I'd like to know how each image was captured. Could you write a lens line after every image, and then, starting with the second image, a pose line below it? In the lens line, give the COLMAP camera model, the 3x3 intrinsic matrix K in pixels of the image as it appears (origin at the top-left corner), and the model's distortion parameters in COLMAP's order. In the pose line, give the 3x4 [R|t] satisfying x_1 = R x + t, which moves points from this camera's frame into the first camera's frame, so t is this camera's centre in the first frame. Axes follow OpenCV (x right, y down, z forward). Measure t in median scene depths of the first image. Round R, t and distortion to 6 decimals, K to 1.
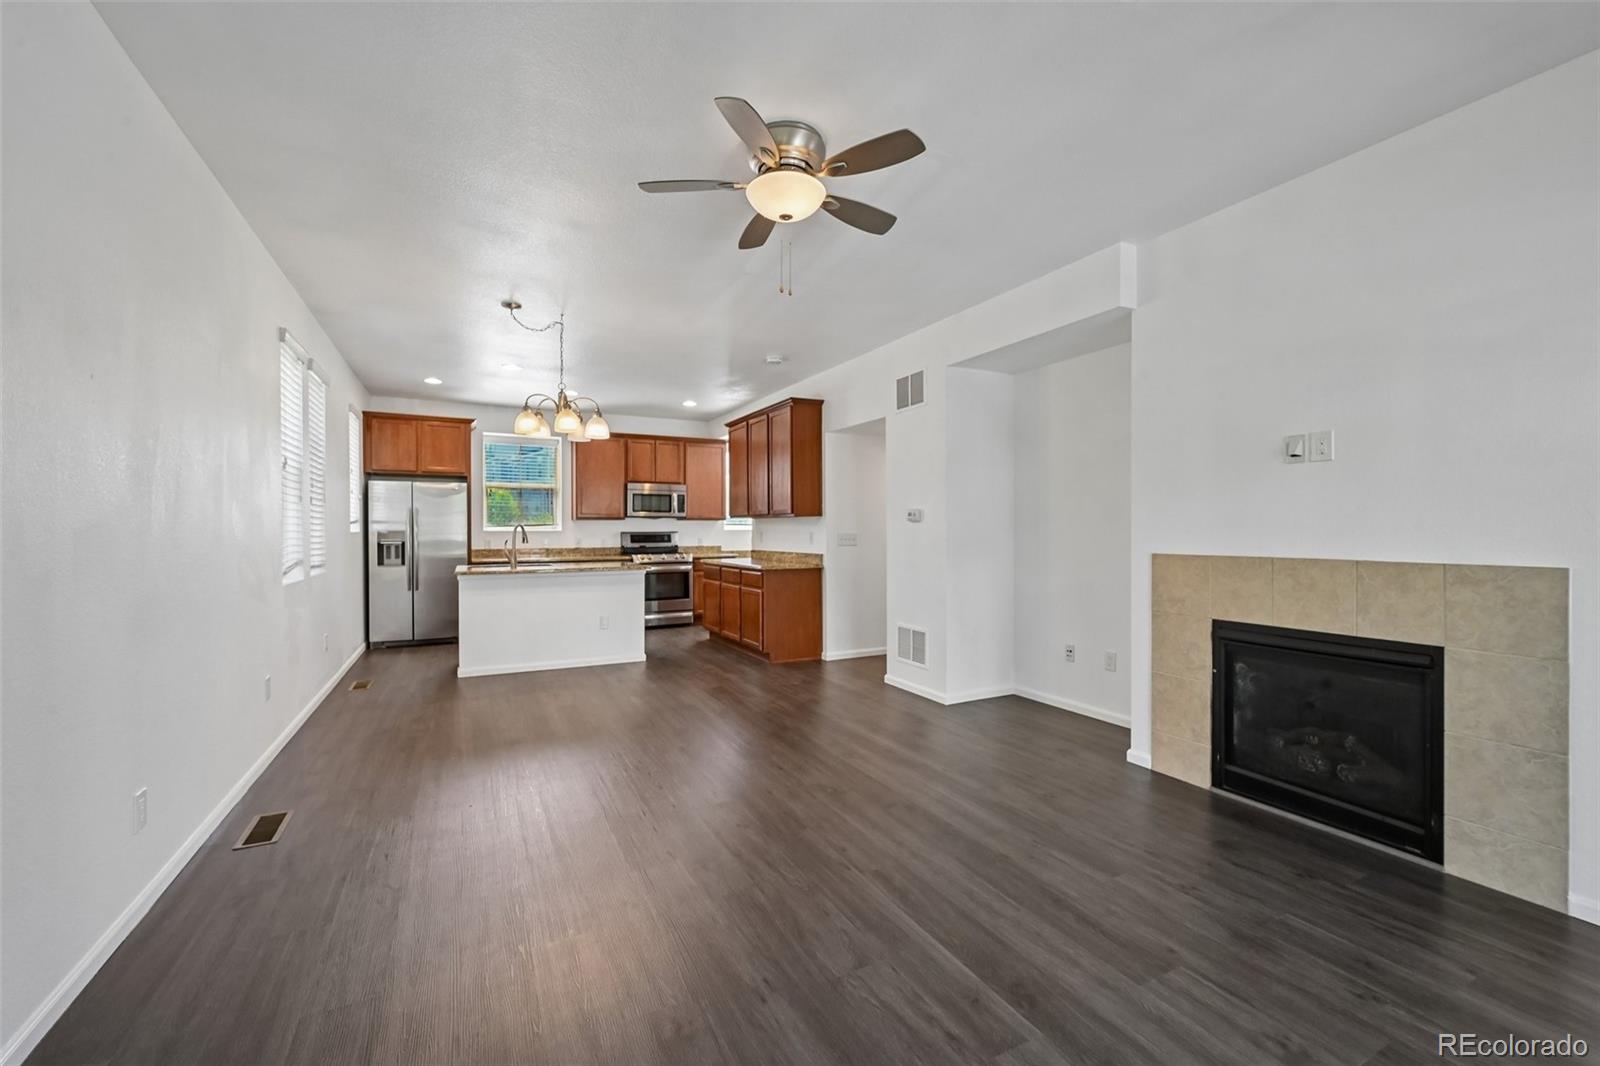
lens RADIAL K [[669.8, 0, 797.6], [0, 669.8, 536.2], [0, 0, 1]] dist [0.014910, -0.000195]
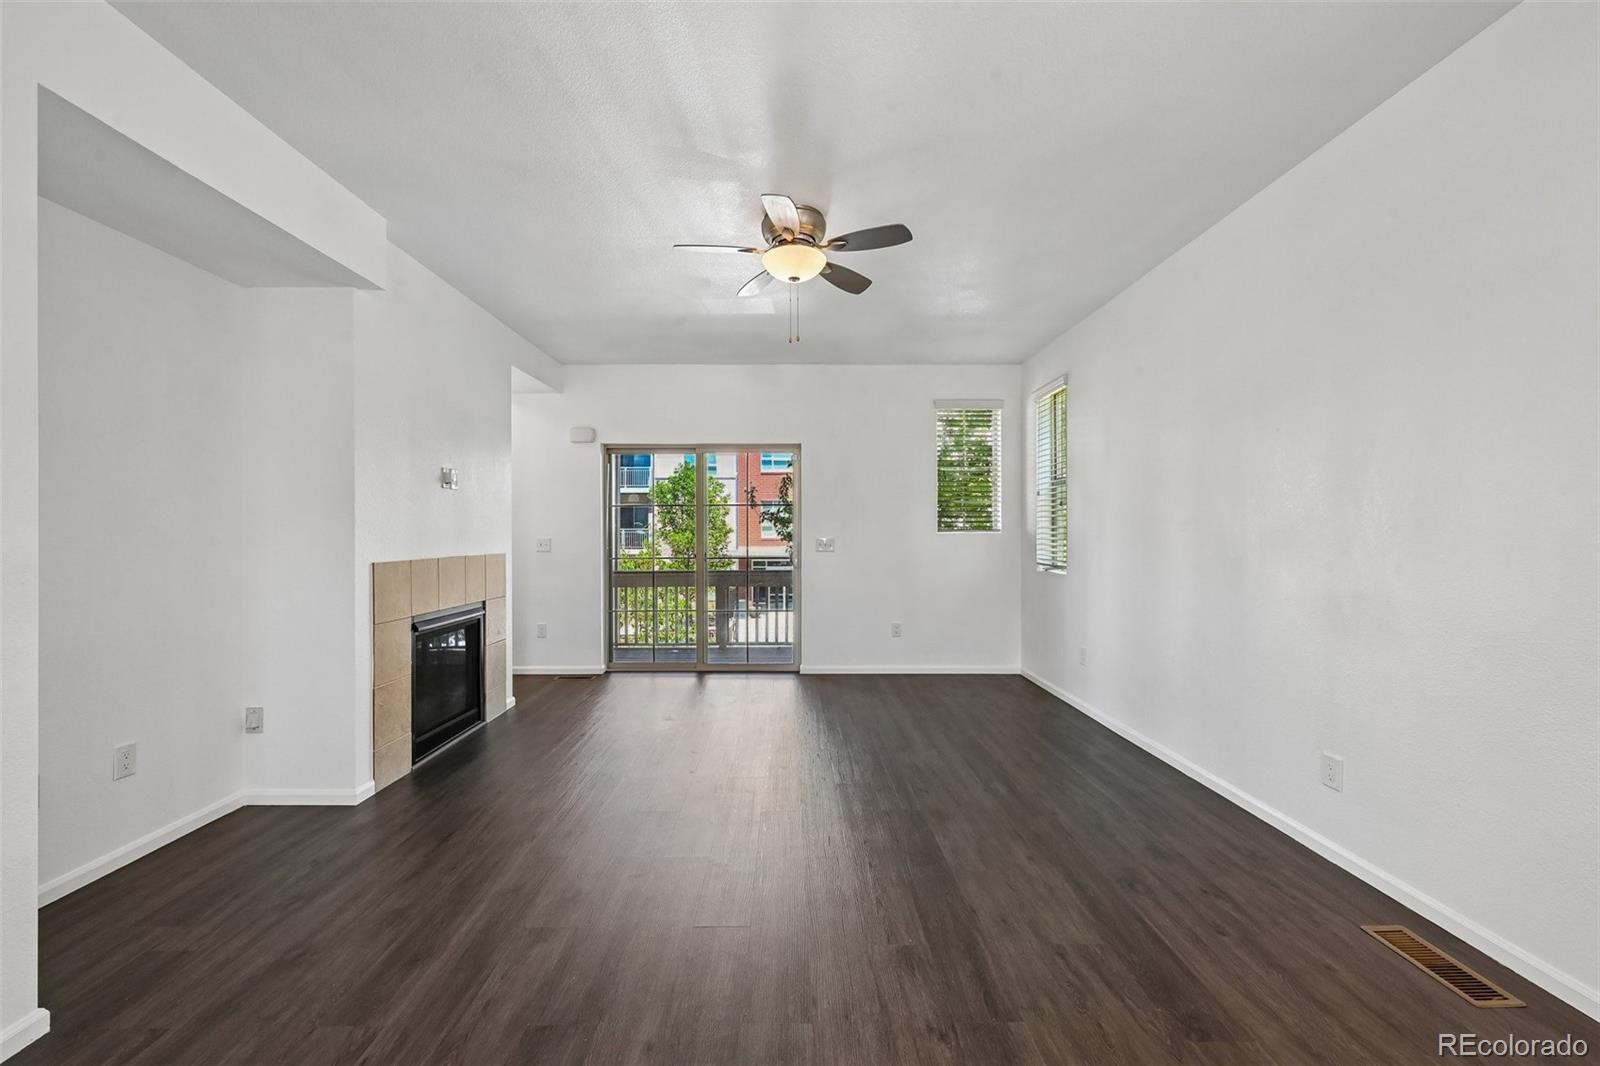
lens RADIAL K [[648.1, 0, 788.6], [0, 648.1, 539.9], [0, 0, 1]] dist [0.002603, -0.000659]
pose [[-0.889702, 0.000523, 0.456541, -0.225259], [0.010984, 0.999734, 0.020260, -0.010794], [-0.456409, 0.023040, -0.889472, 0.856223]]
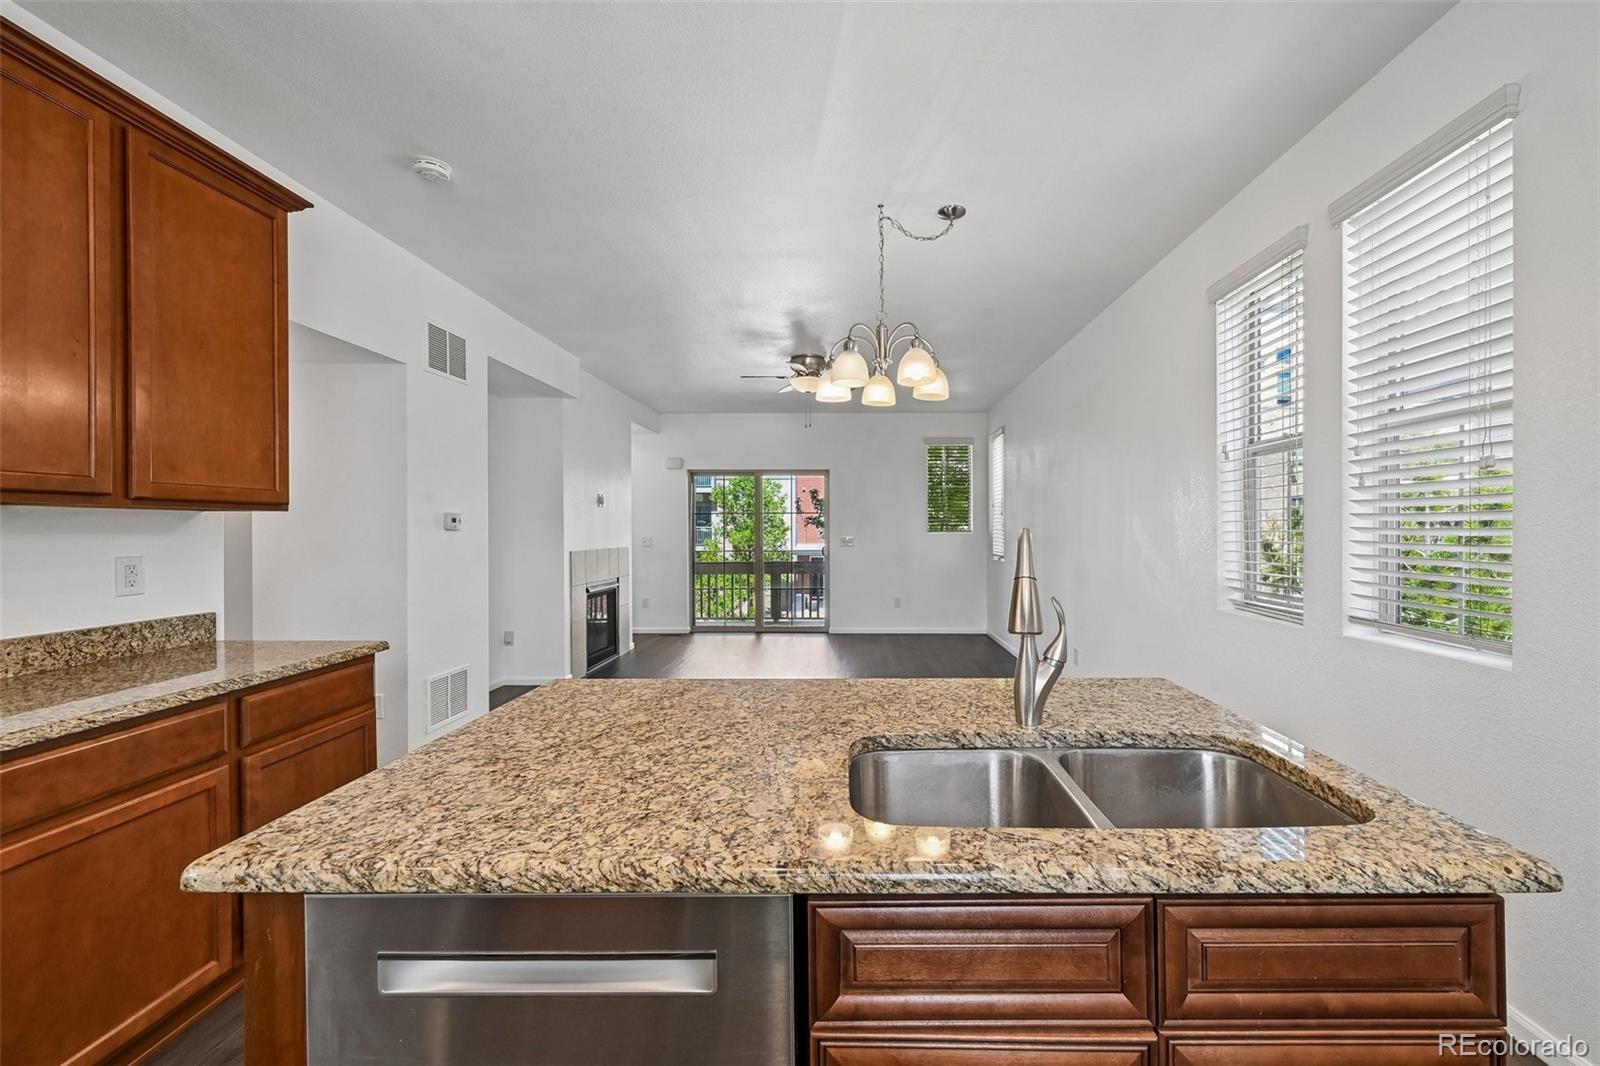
lens RADIAL K [[648.1, 0, 844.6], [0, 648.1, 540.7], [0, 0, 1]] dist [0.002603, -0.000659]
pose [[-0.887345, -0.002548, 0.461099, -0.445701], [0.010128, 0.999636, 0.025016, -0.019023], [-0.460994, 0.026868, -0.886996, 1.164582]]
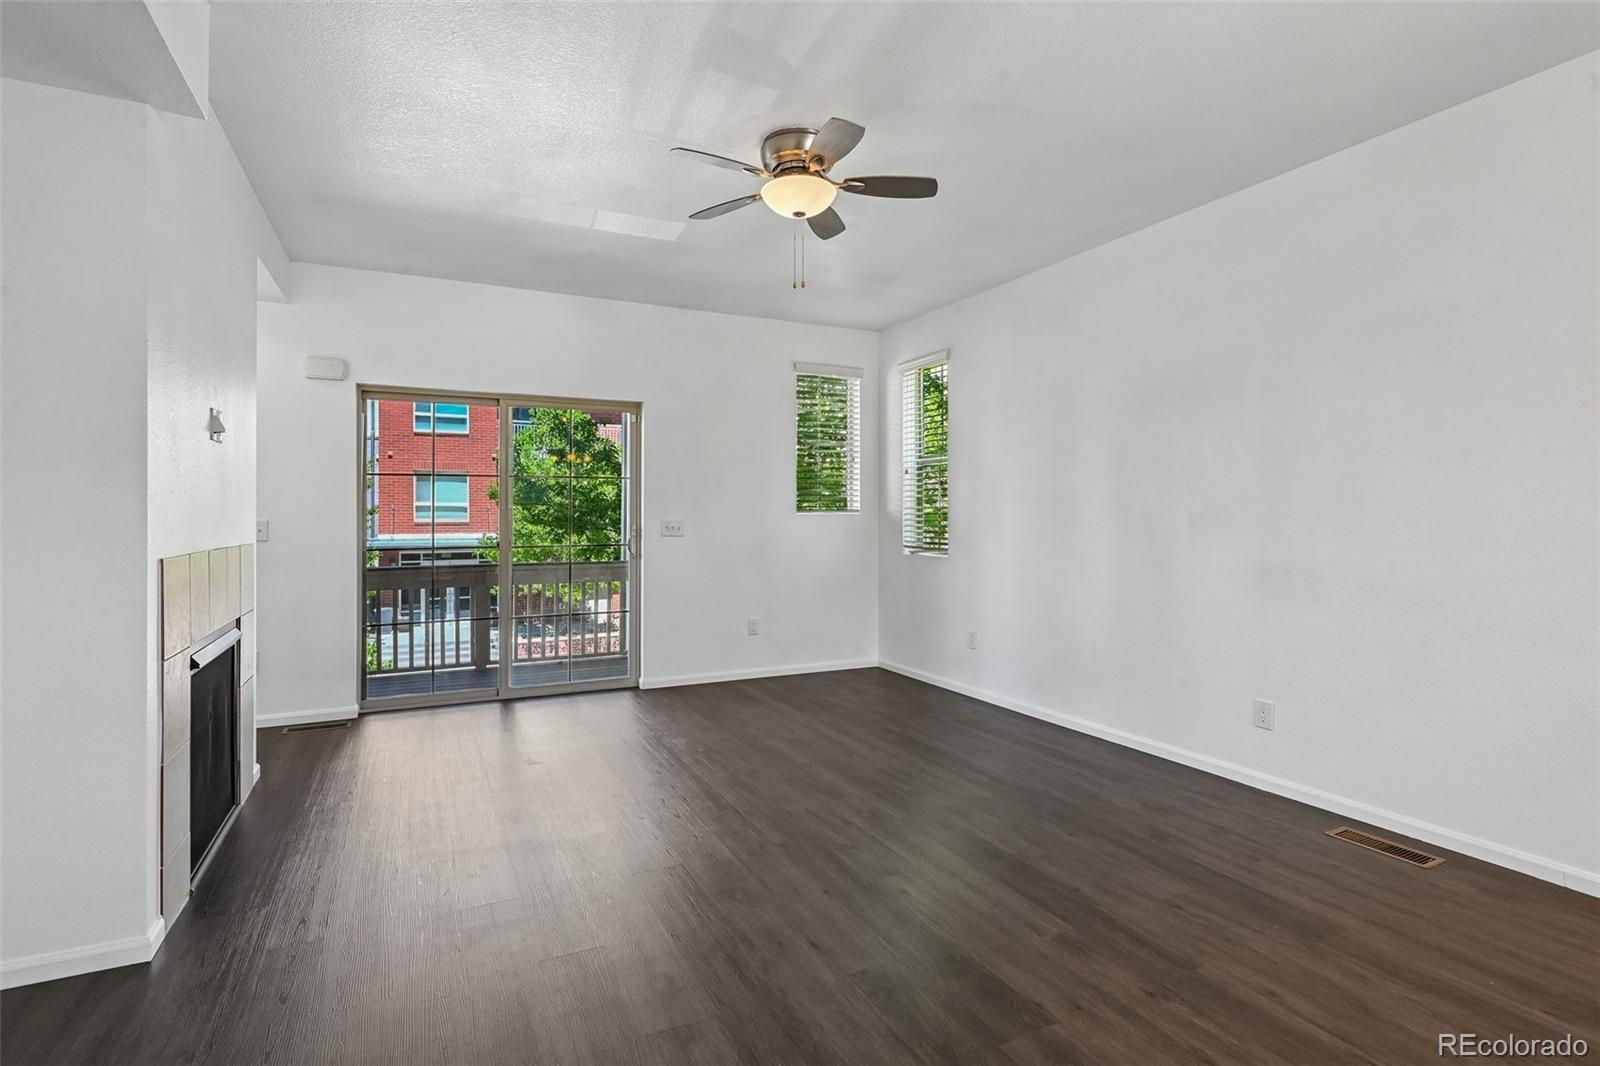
lens RADIAL K [[789.4, 0, 811.1], [0, 789.4, 518.2], [0, 0, 1]] dist [-0.000286, -0.001688]
pose [[-0.999880, 0.005213, 0.014592, -0.025115], [0.005455, 0.999847, 0.016605, -0.010071], [-0.014503, 0.016683, -0.999756, 0.925165]]
